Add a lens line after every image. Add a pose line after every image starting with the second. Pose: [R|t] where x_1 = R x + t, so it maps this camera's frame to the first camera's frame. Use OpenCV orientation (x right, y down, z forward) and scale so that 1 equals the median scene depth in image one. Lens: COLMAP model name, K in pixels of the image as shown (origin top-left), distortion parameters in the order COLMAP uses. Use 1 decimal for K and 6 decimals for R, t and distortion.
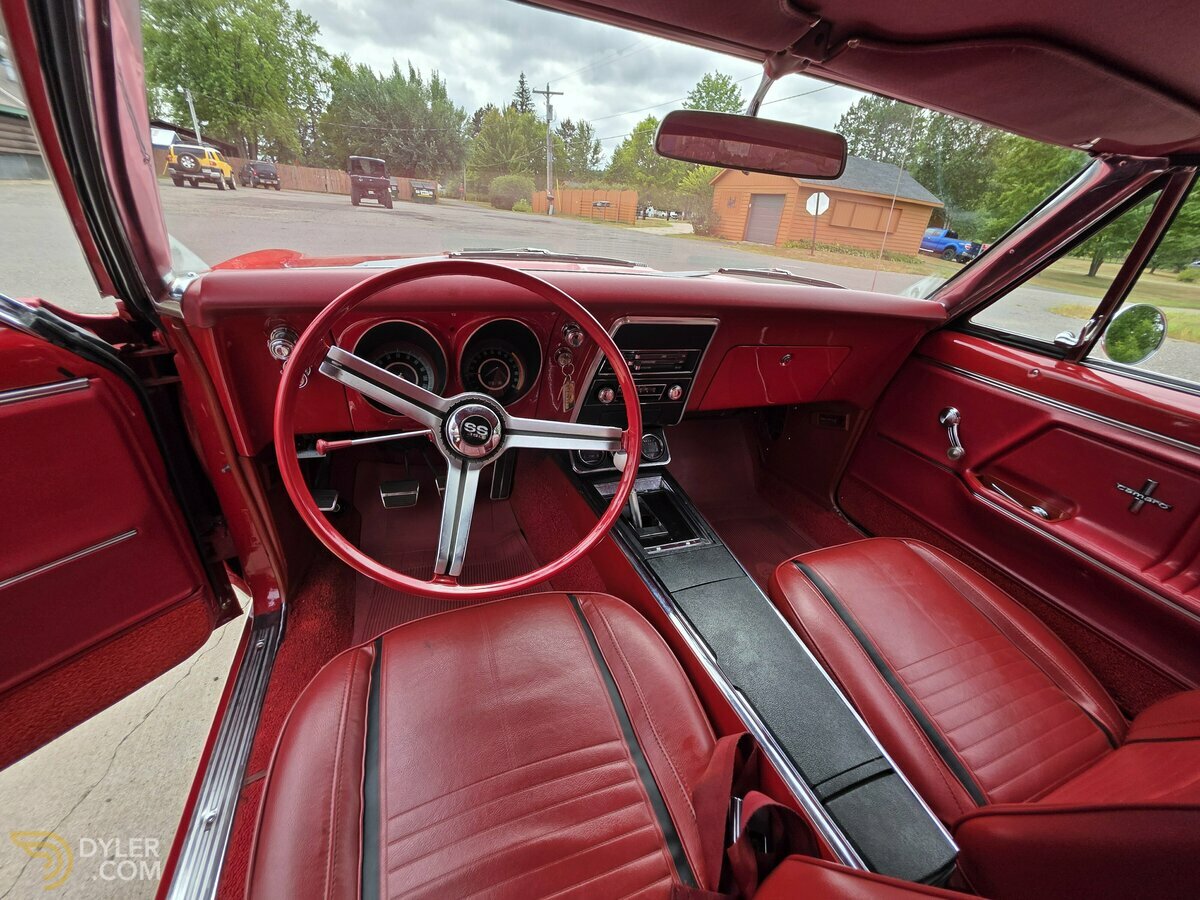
lens RADIAL K [[485.5, 0, 599.6], [0, 485.5, 441.2], [0, 0, 1]] dist [0.003851, -0.000529]
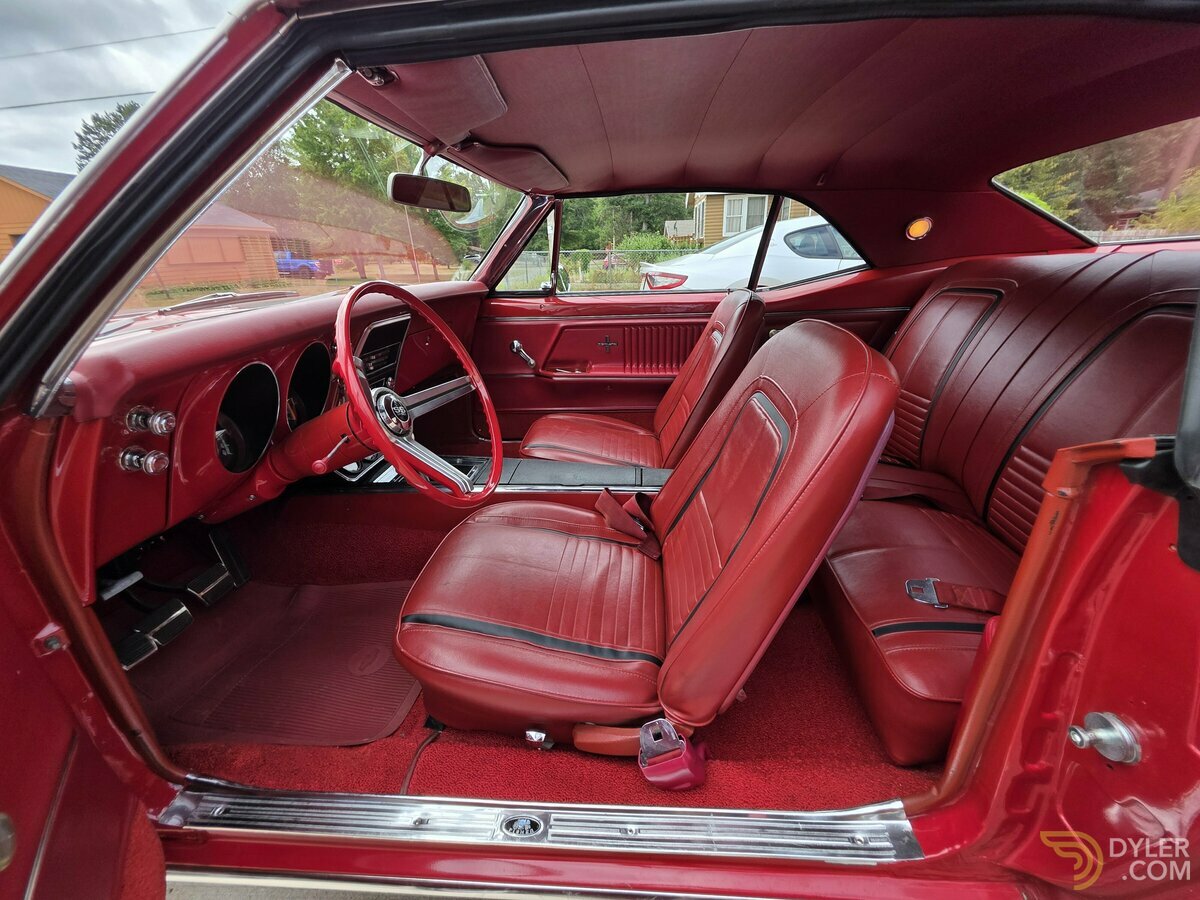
lens RADIAL K [[485.5, 0, 602.2], [0, 485.5, 443.6], [0, 0, 1]] dist [0.003851, -0.000529]
pose [[0.423334, -0.428181, 0.798405, -0.674016], [0.458501, 0.861333, 0.218821, 0.008044], [-0.781387, 0.273435, 0.560952, -0.074917]]
